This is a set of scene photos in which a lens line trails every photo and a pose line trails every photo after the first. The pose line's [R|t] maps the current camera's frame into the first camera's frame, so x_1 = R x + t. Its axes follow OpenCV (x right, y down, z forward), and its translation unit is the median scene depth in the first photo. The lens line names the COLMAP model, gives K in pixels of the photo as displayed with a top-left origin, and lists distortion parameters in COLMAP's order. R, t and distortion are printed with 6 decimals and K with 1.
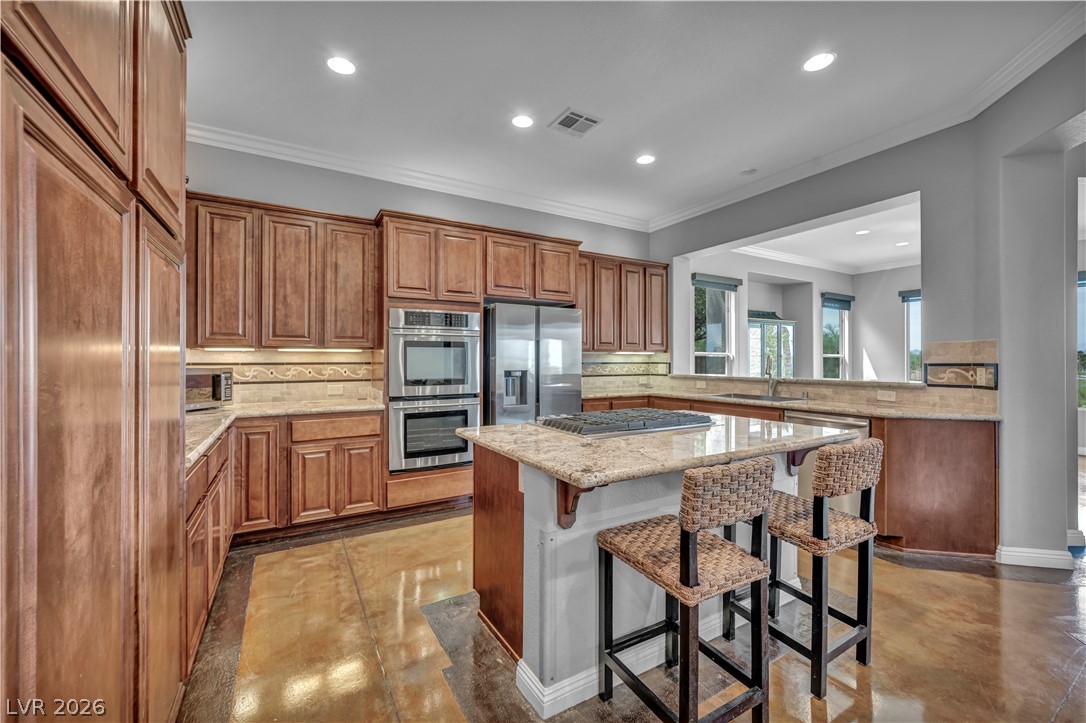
lens RADIAL K [[438.5, 0, 542.1], [0, 438.5, 359.3], [0, 0, 1]] dist [0.000527, -0.000365]
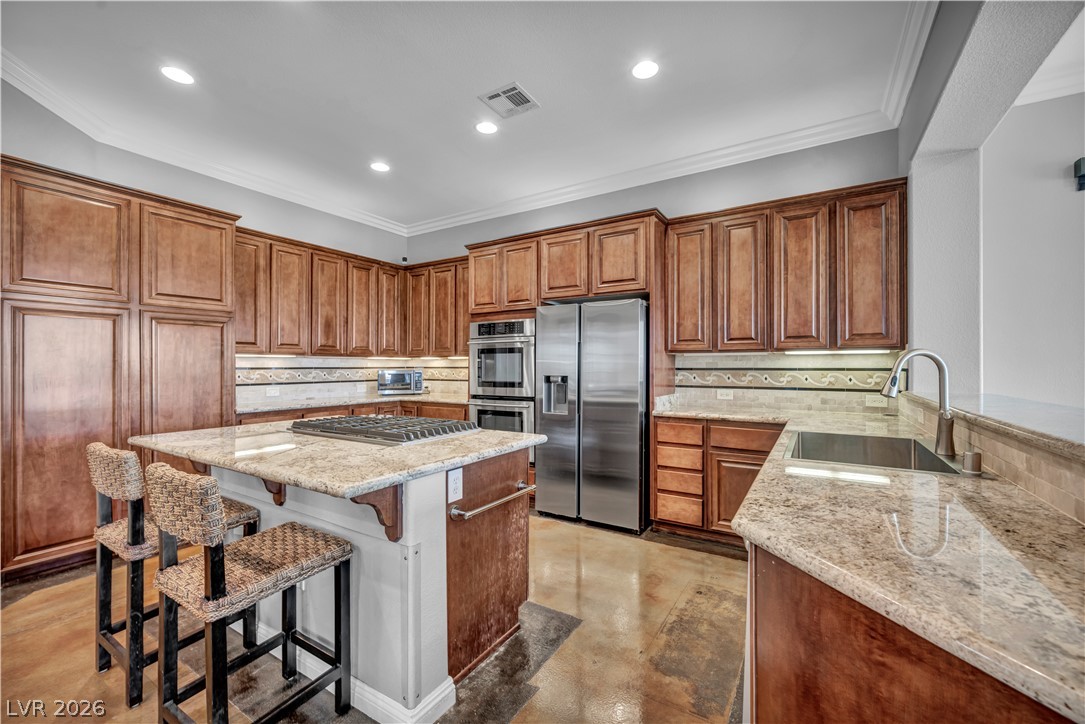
lens RADIAL K [[438.1, 0, 547.7], [0, 438.1, 362.4], [0, 0, 1]] dist [0.000527, -0.000365]
pose [[0.475417, -0.007396, -0.879729, 0.778271], [0.000848, 0.999968, -0.007948, 0.004782], [0.879760, 0.003033, 0.475408, 0.553718]]
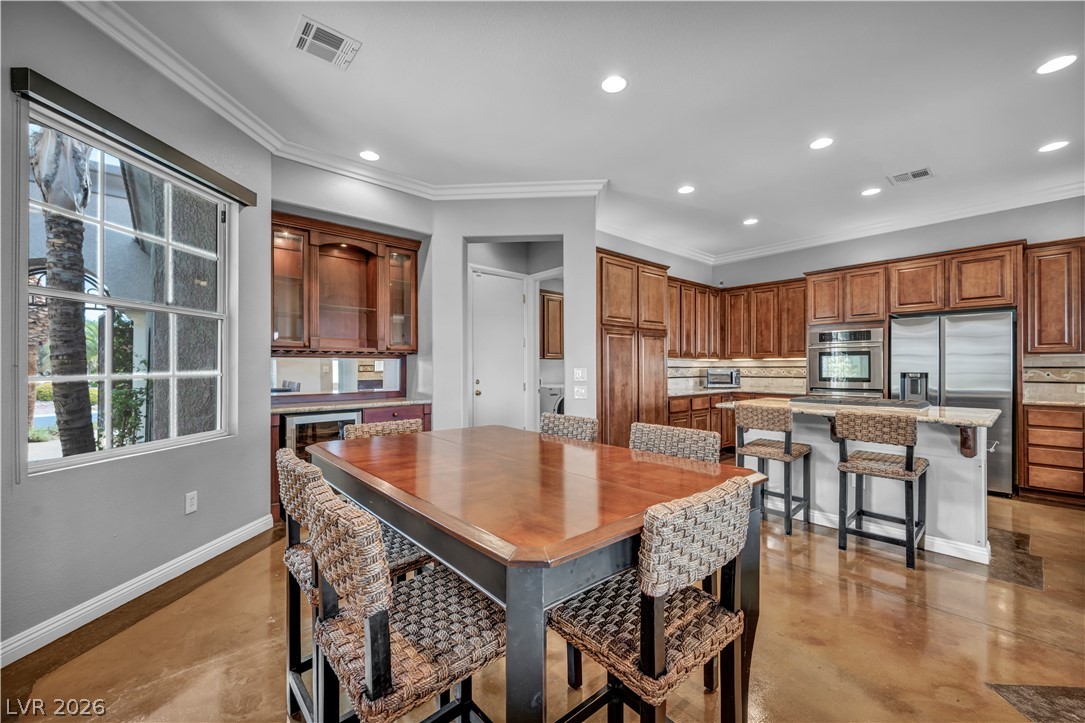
lens RADIAL K [[438.1, 0, 544.3], [0, 438.1, 365.2], [0, 0, 1]] dist [0.000527, -0.000365]
pose [[0.191280, -0.007059, -0.981510, 0.959804], [-0.000523, 0.999973, -0.007293, 0.015253], [0.981535, 0.001909, 0.191271, -0.242153]]
